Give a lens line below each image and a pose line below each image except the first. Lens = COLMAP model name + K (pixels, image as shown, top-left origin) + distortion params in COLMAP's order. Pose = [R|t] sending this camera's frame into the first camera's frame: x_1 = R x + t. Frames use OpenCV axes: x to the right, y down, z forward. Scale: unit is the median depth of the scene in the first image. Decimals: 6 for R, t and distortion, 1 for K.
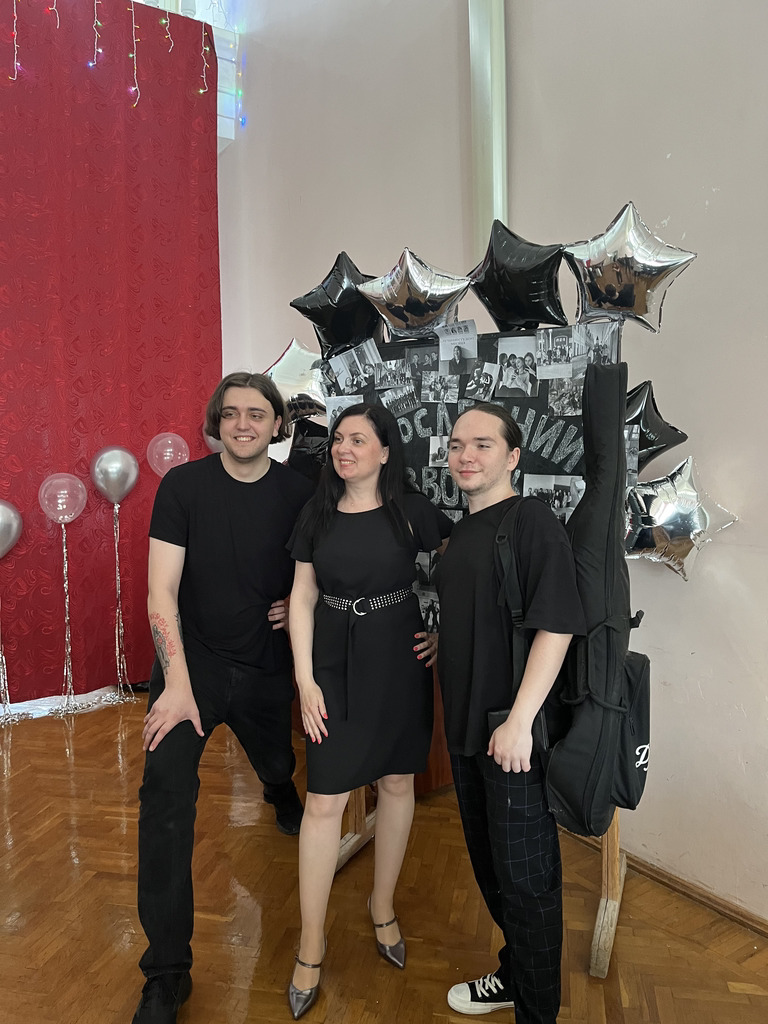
lens RADIAL K [[796.3, 0, 382.2], [0, 796.3, 517.4], [0, 0, 1]] dist [0.032430, -0.034413]
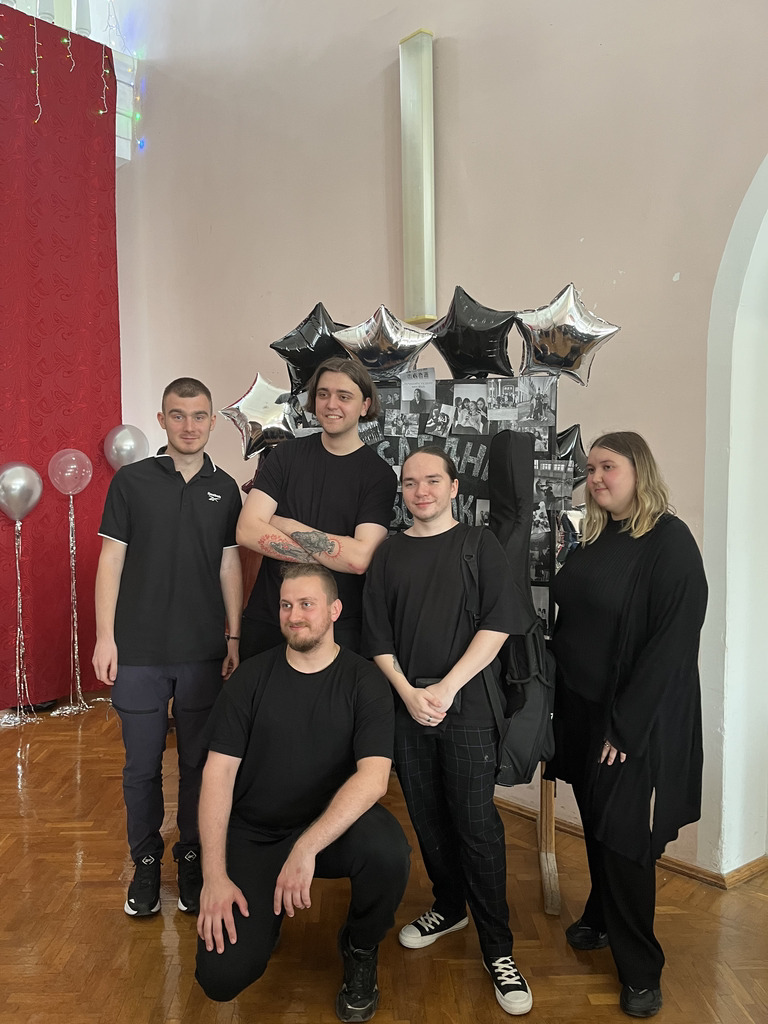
lens RADIAL K [[796.3, 0, 384.0], [0, 796.3, 512.9], [0, 0, 1]] dist [0.032430, -0.034413]
pose [[0.972088, -0.005825, 0.234546, -0.224524], [0.008777, 0.999895, -0.011545, -0.020935], [-0.234454, 0.013282, 0.972036, -0.113267]]
